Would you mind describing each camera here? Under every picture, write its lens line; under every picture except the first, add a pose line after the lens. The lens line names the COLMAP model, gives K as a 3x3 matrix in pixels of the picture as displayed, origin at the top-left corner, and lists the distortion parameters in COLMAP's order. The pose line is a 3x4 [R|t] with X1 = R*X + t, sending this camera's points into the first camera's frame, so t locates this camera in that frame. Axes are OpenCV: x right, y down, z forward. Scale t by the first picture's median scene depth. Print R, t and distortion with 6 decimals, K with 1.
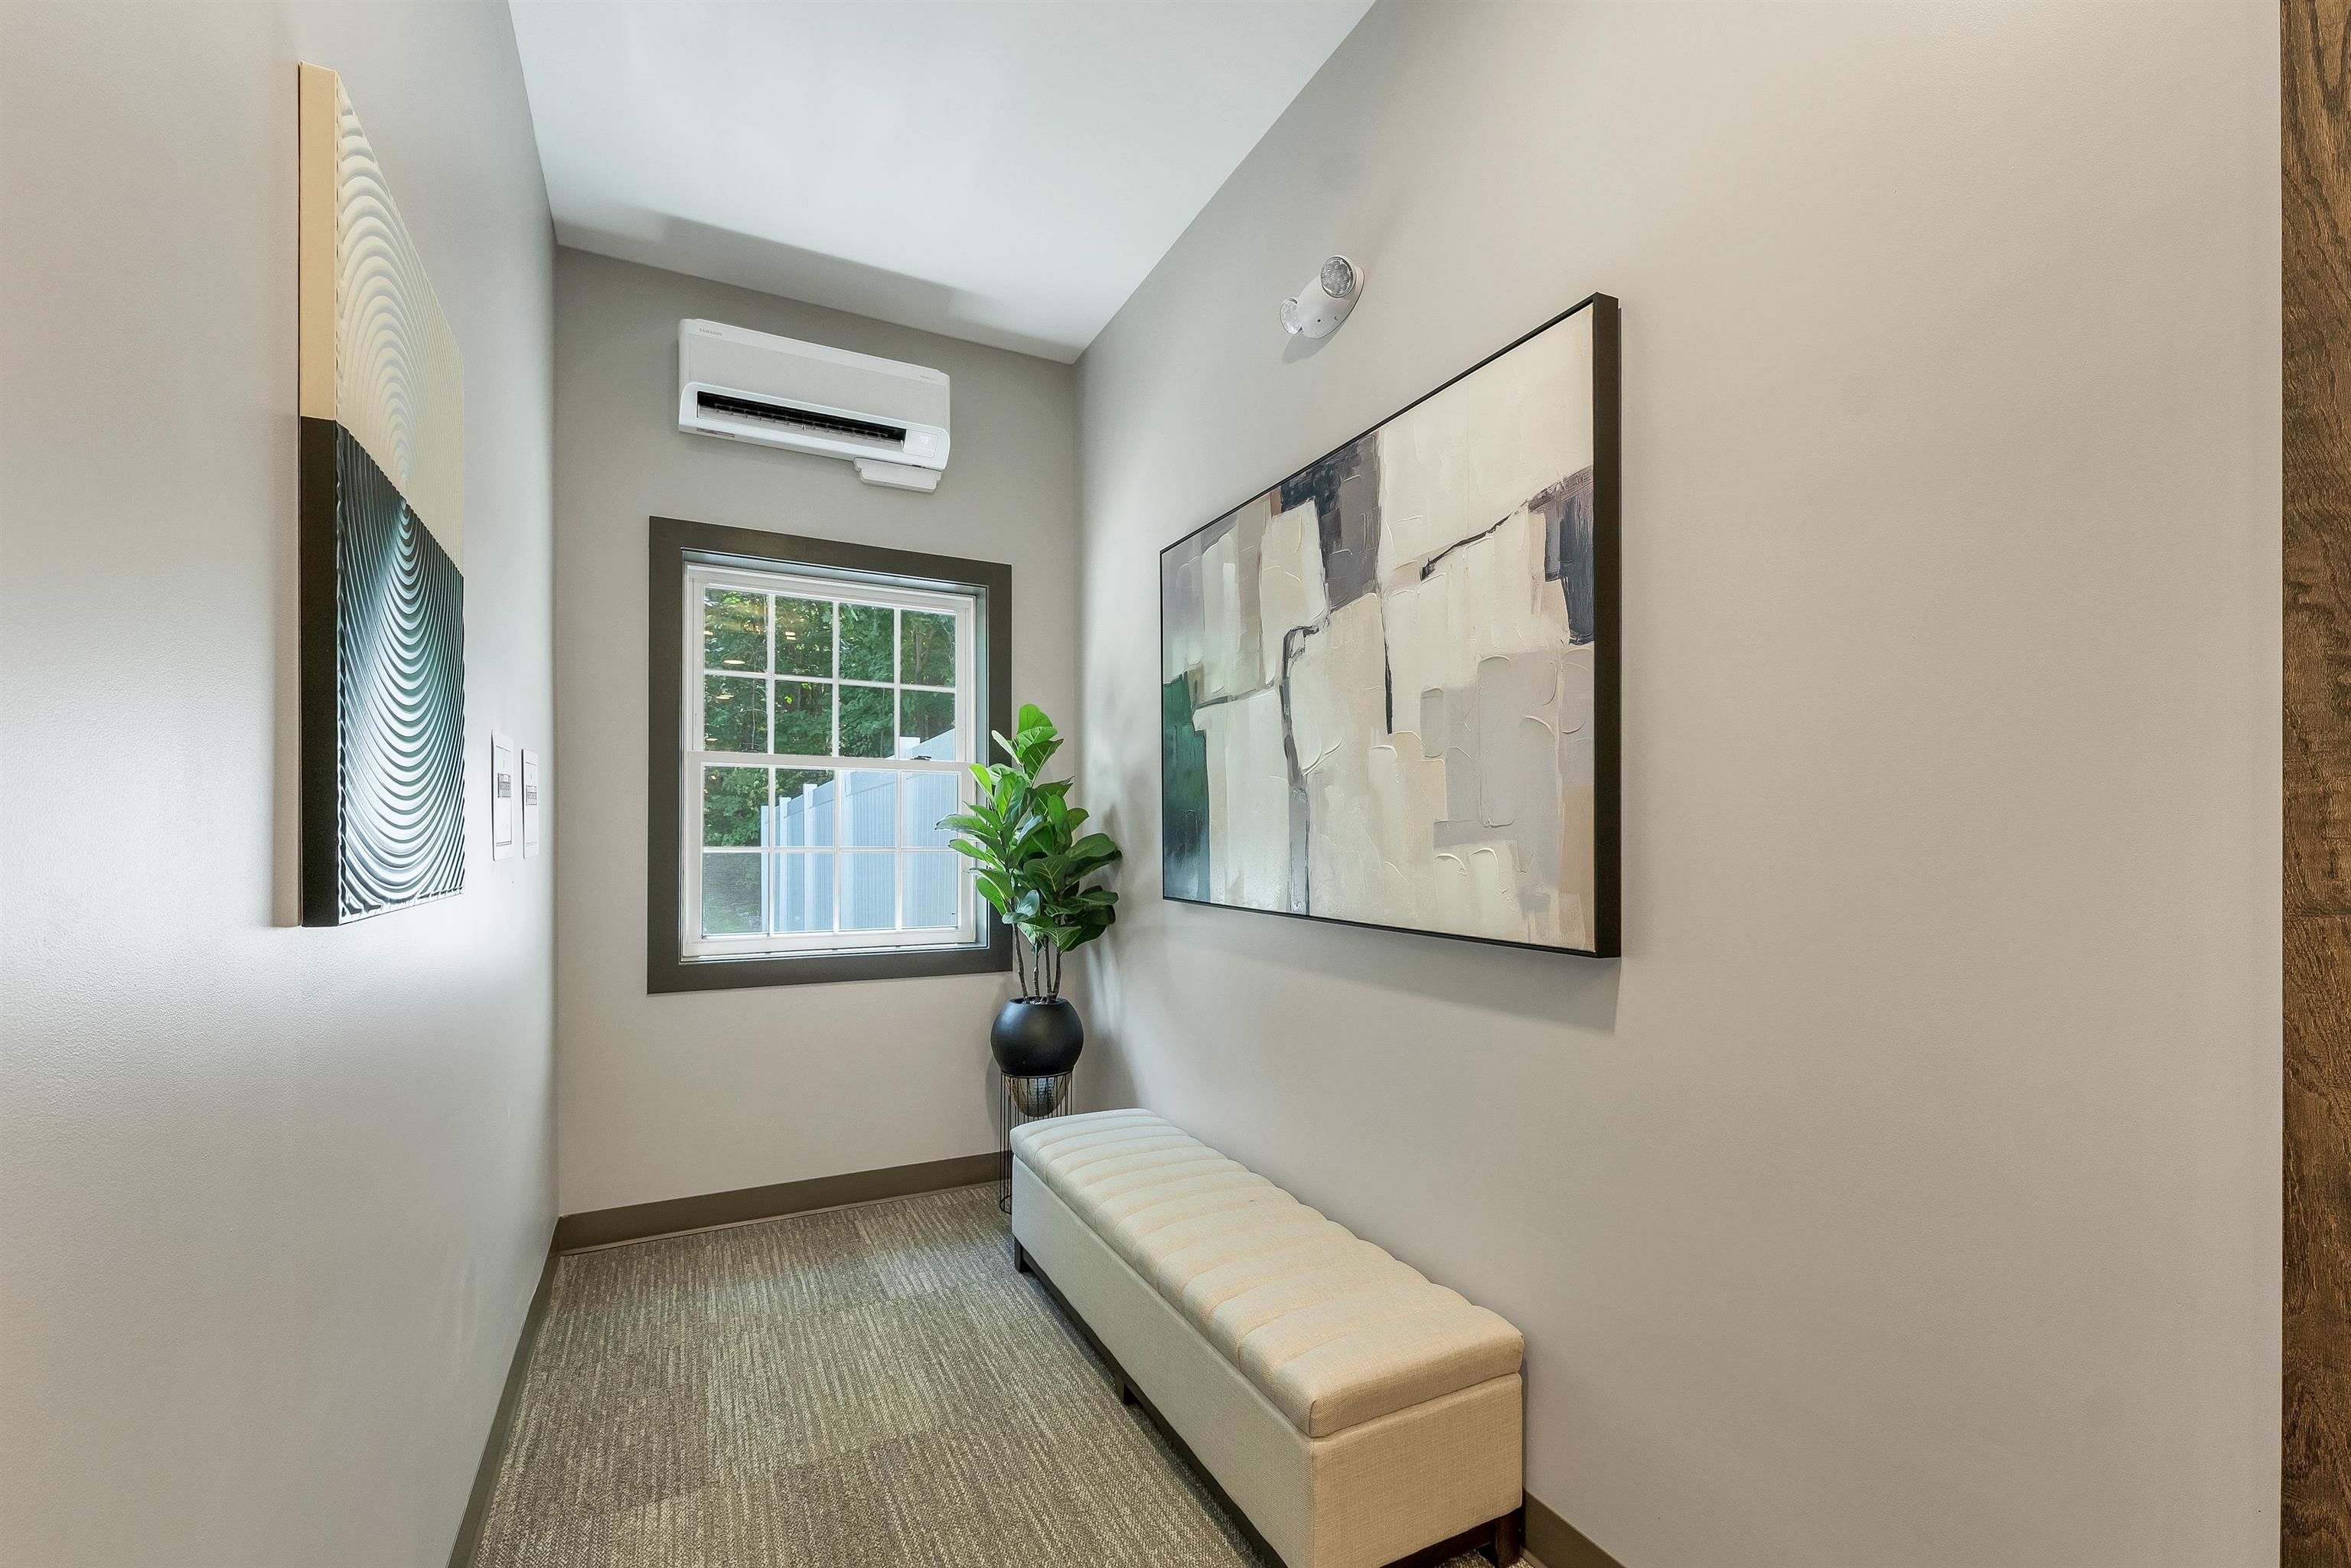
lens RADIAL K [[981.3, 0, 1187.0], [0, 981.3, 836.5], [0, 0, 1]] dist [0.001932, 0.000257]
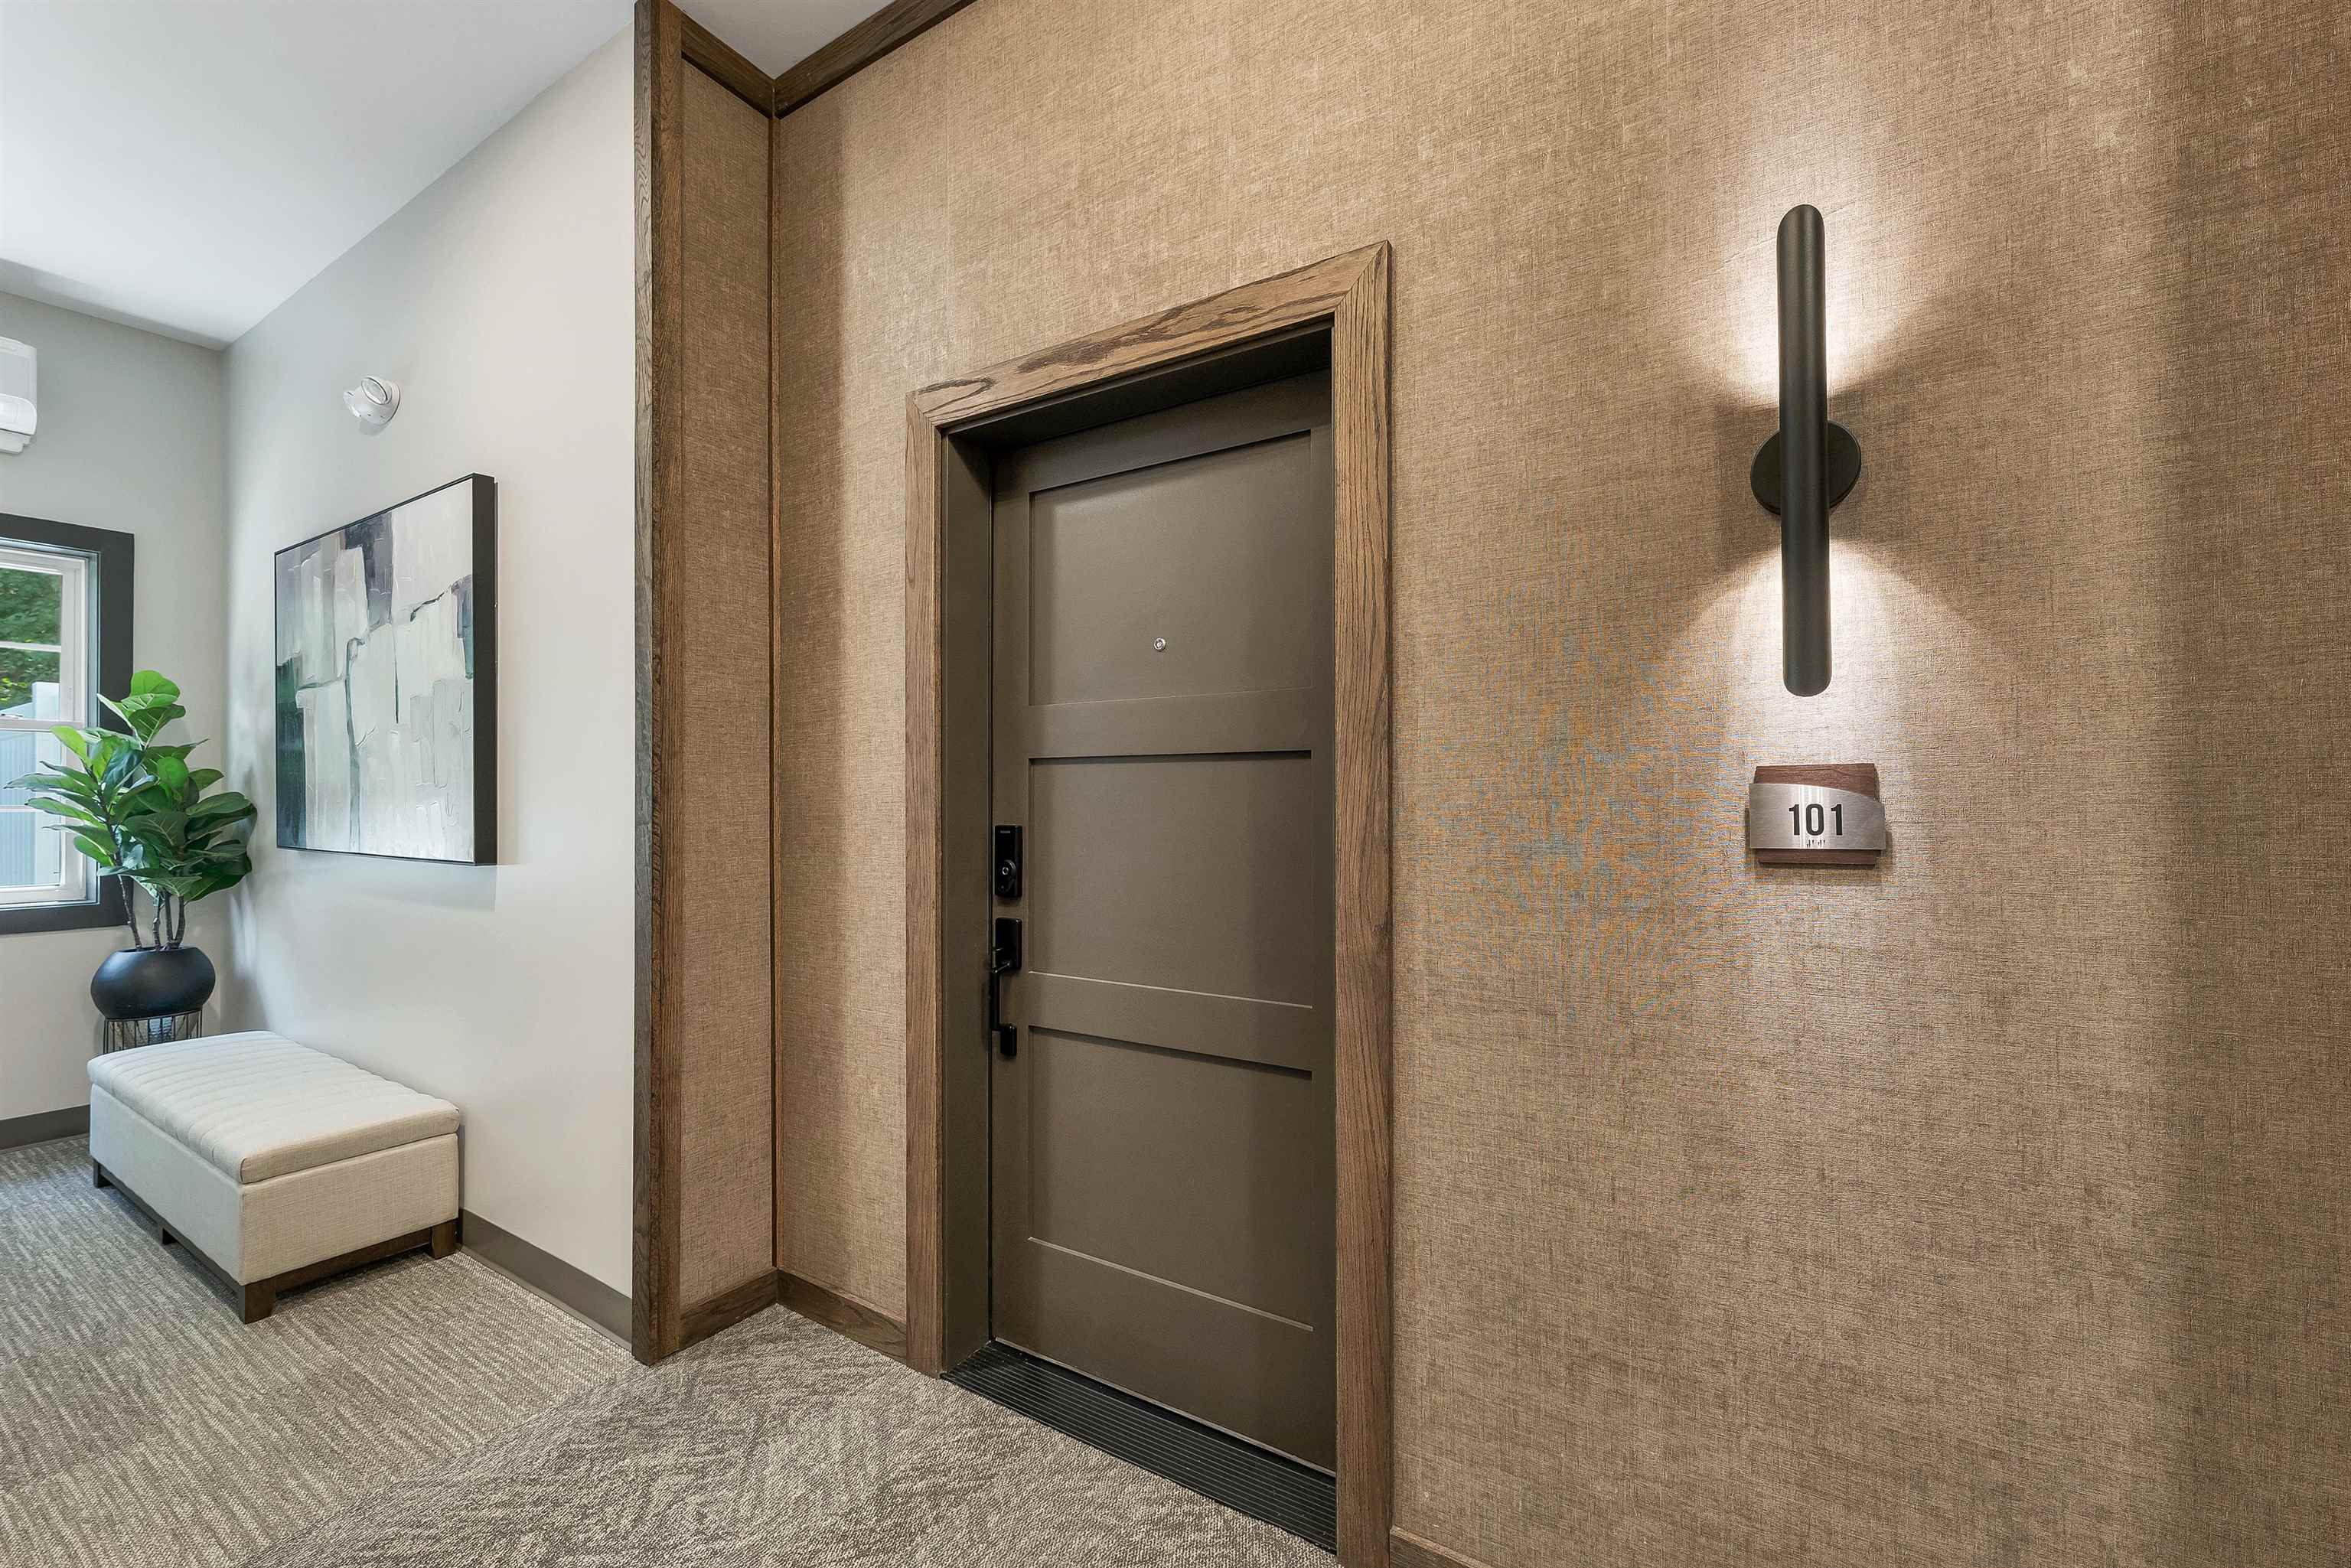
lens RADIAL K [[981.3, 0, 1169.5], [0, 981.3, 783.7], [0, 0, 1]] dist [0.001932, 0.000257]
pose [[0.869780, -0.000432, 0.493440, 0.289075], [0.004233, 0.999969, -0.006586, -0.000569], [-0.493422, 0.007817, 0.869755, -0.492368]]
